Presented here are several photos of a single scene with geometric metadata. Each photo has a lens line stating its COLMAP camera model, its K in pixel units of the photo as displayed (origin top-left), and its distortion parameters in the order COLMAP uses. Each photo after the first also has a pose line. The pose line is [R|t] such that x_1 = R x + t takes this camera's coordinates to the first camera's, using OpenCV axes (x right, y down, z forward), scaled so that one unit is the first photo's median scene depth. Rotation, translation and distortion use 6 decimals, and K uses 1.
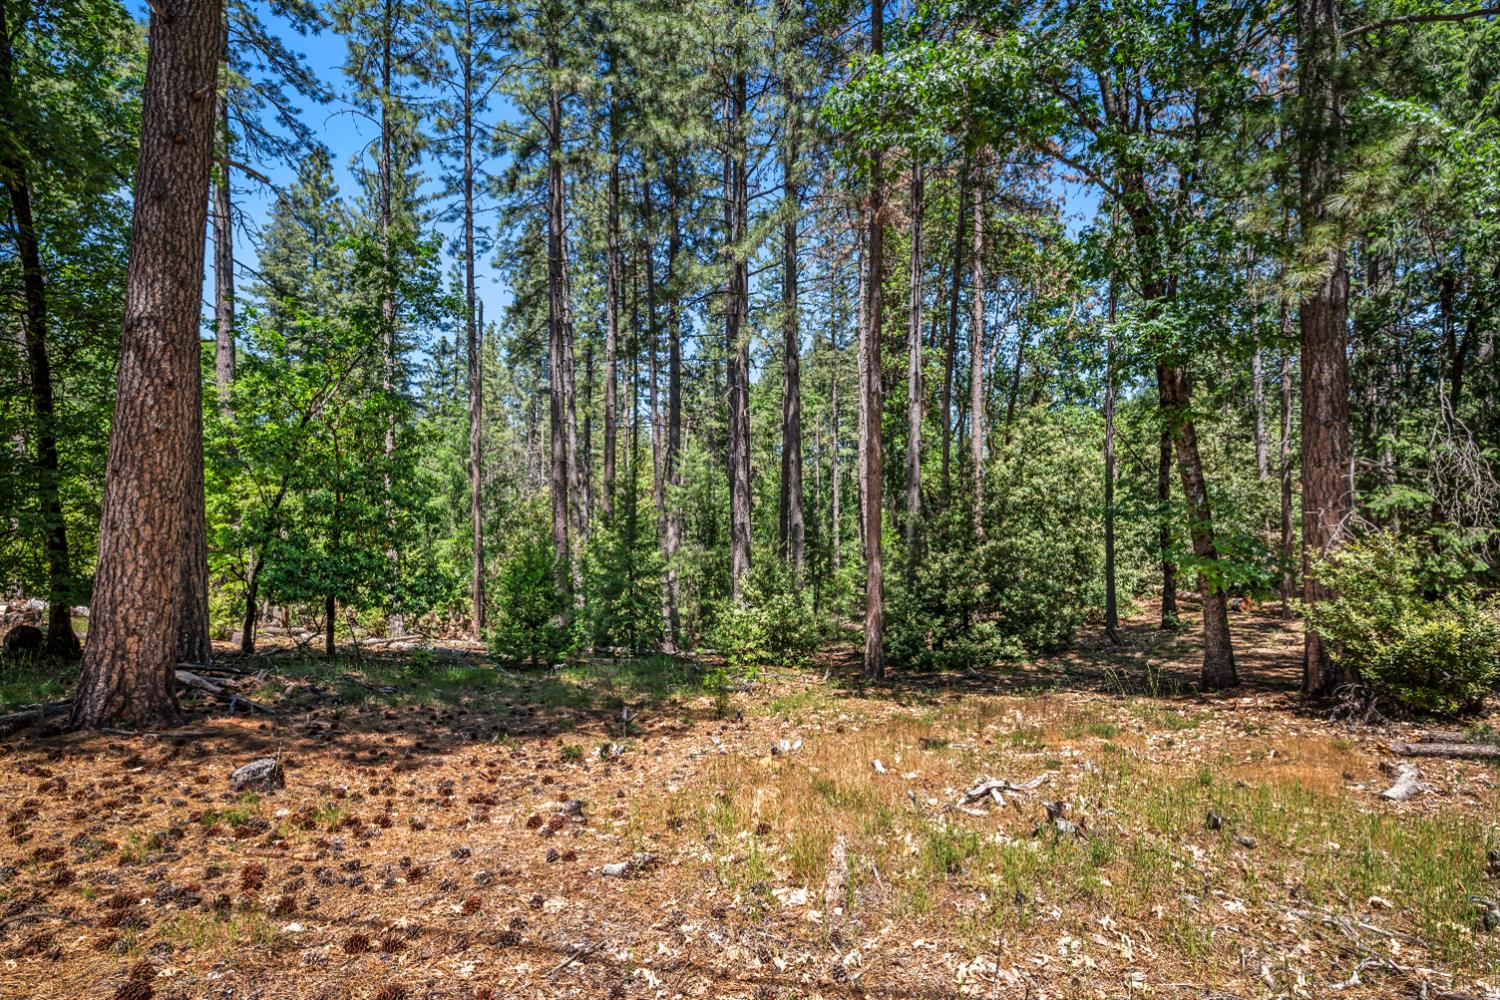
lens RADIAL K [[660.6, 0, 753.8], [0, 660.6, 500.8], [0, 0, 1]] dist [0.002796, -0.003693]
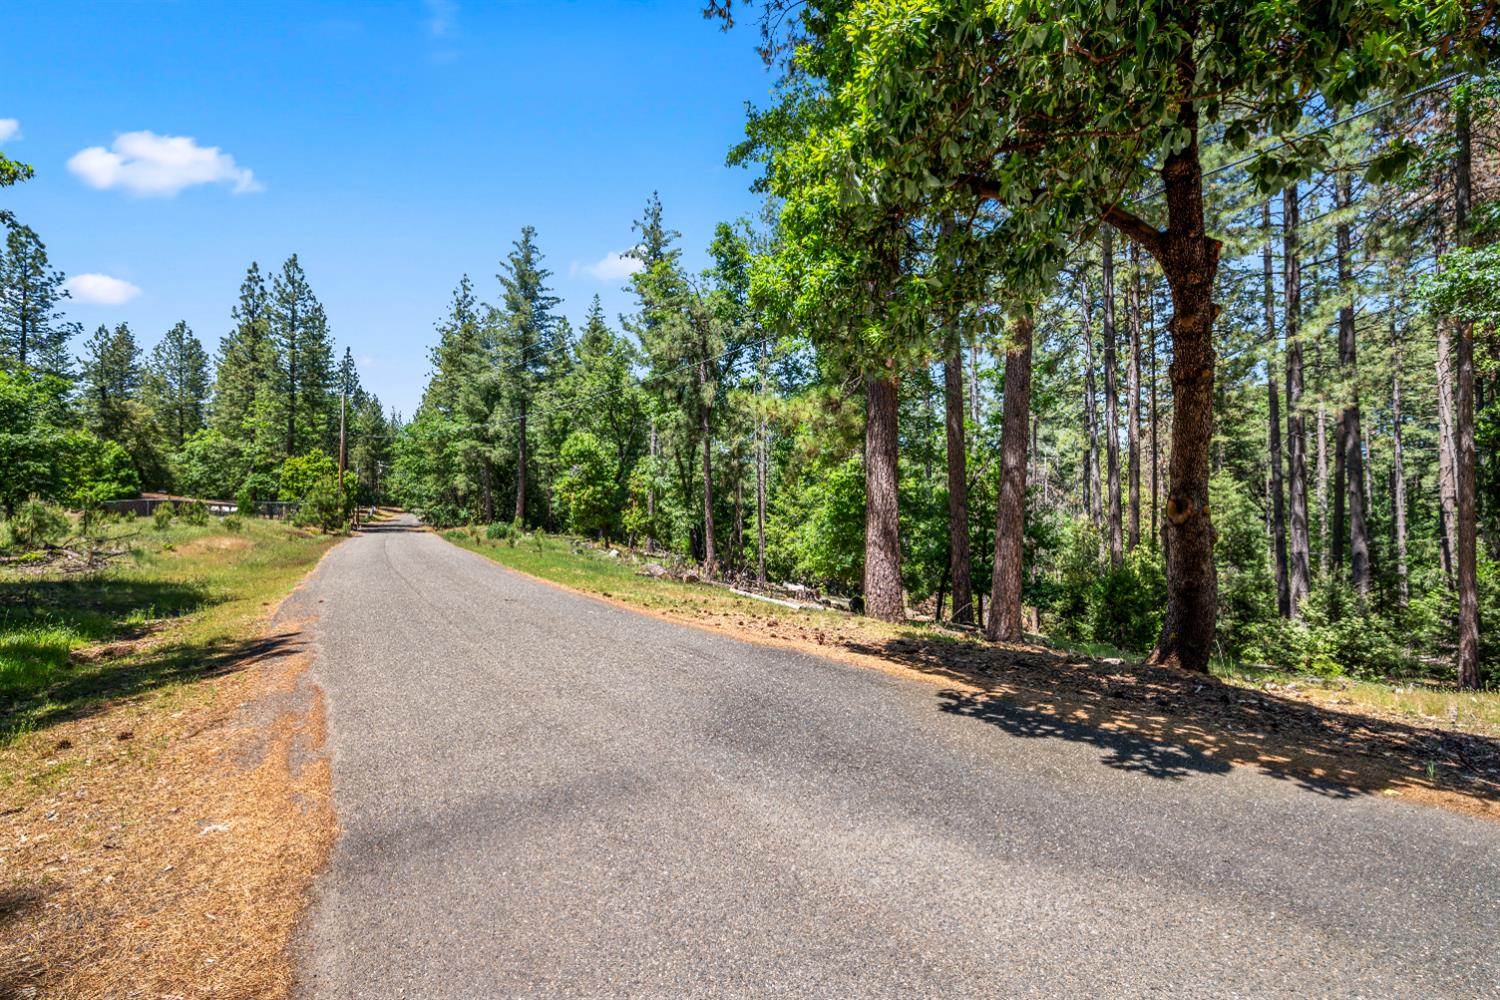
lens RADIAL K [[660.6, 0, 754.6], [0, 660.6, 506.1], [0, 0, 1]] dist [0.002796, -0.003693]
pose [[0.801220, -0.009661, -0.598292, -0.089981], [0.007294, 0.999953, -0.006379, -0.045246], [0.598325, 0.000747, 0.801253, -0.478643]]
